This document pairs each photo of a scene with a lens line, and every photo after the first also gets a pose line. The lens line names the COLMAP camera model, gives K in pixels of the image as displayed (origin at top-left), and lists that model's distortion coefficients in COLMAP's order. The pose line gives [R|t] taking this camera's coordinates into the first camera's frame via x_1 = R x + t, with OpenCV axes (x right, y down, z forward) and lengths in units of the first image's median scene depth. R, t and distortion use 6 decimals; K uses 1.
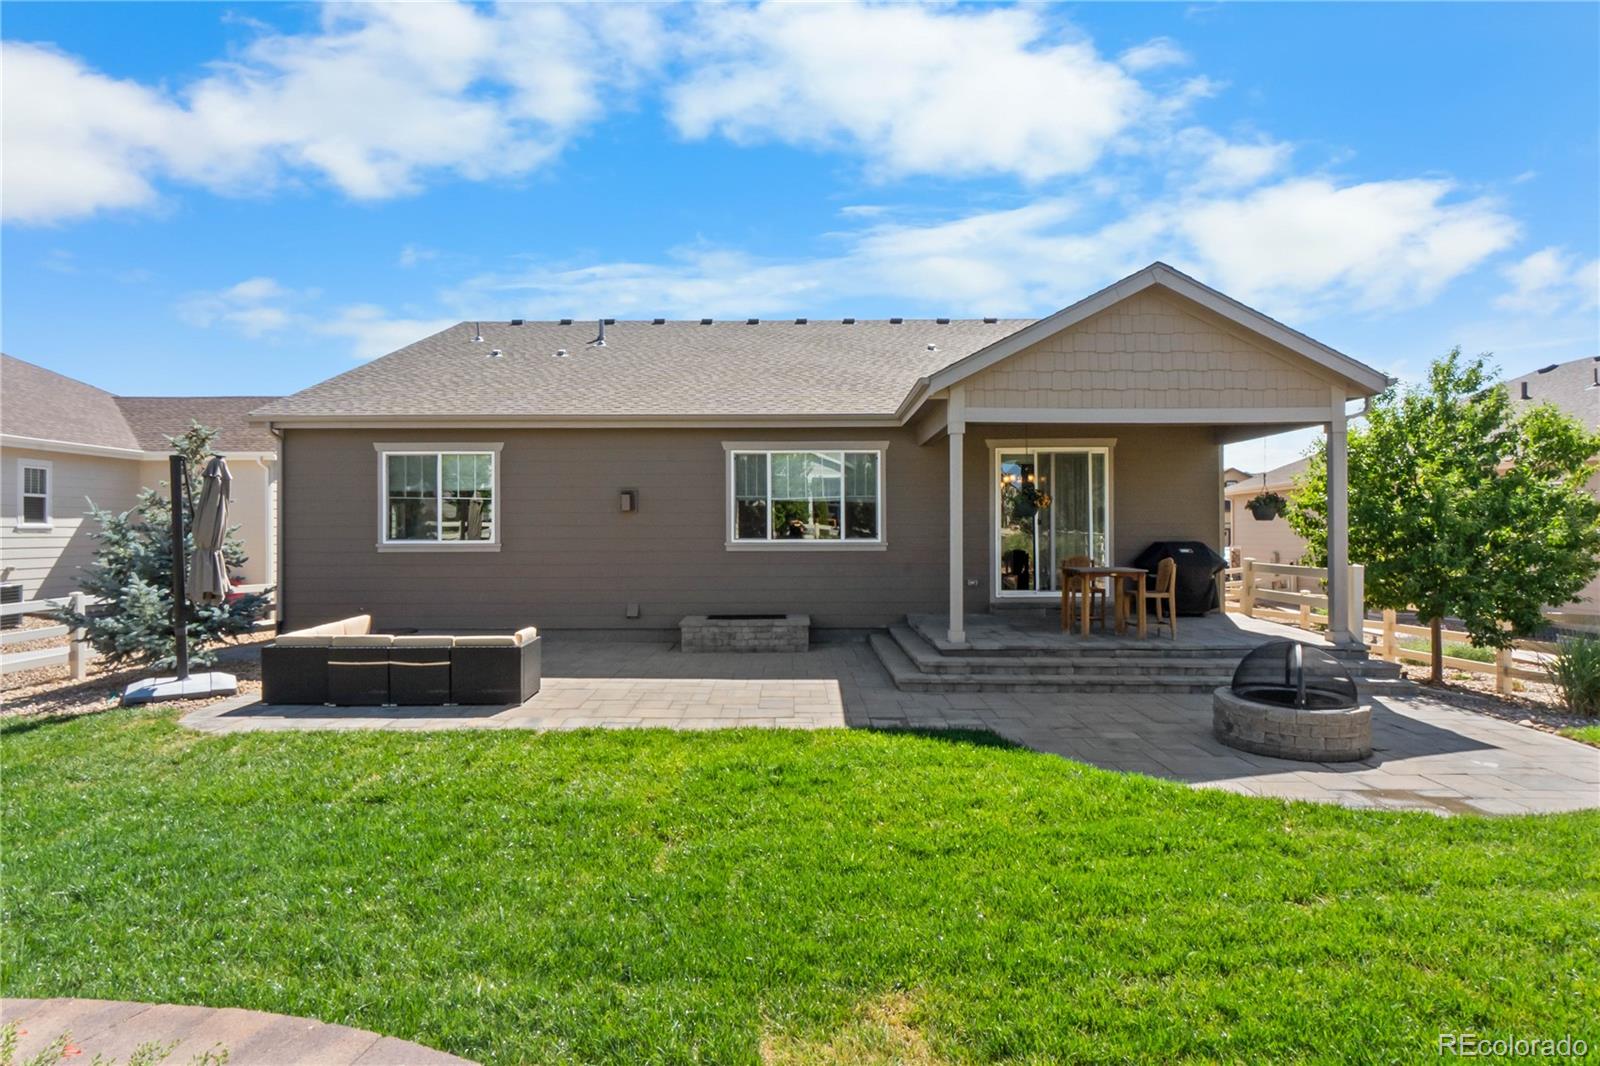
lens RADIAL K [[849.6, 0, 798.2], [0, 849.6, 530.8], [0, 0, 1]] dist [-0.000890, -0.000025]
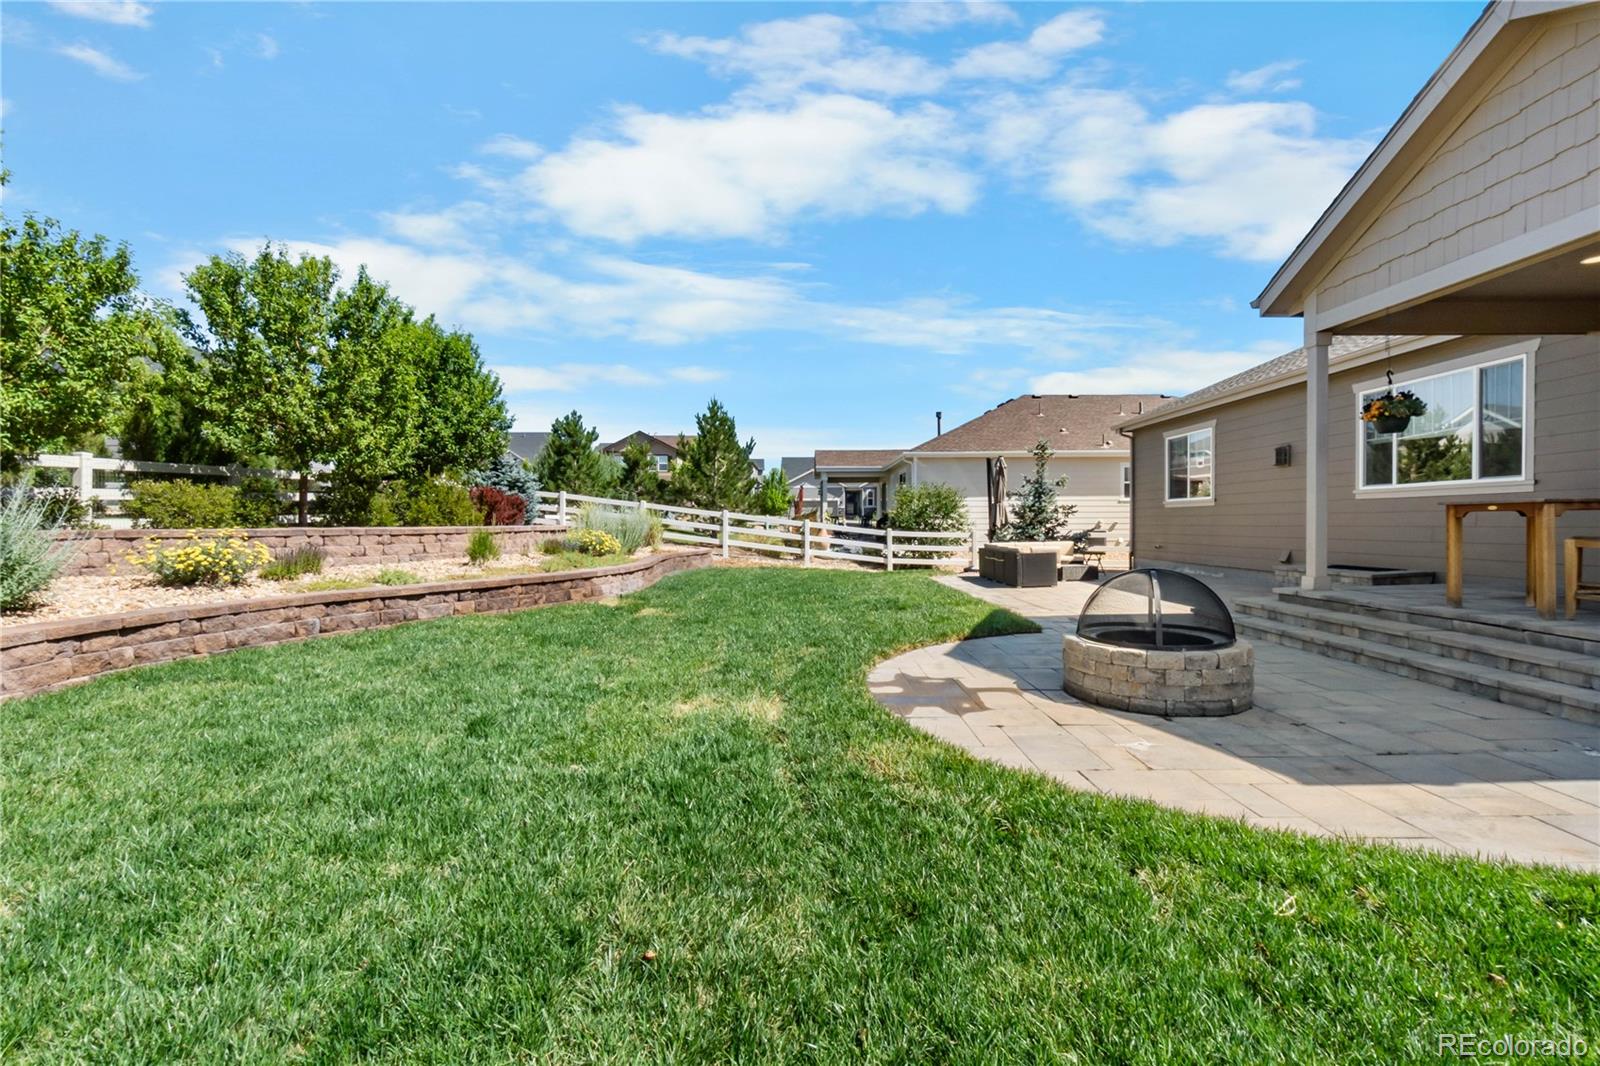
lens RADIAL K [[710.9, 0, 809.9], [0, 710.9, 527.3], [0, 0, 1]] dist [0.002451, -0.000458]
pose [[0.019387, 0.006077, -0.999794, 0.701424], [0.004083, 0.999973, 0.006157, 0.047843], [0.999804, -0.004201, 0.019362, 0.373517]]
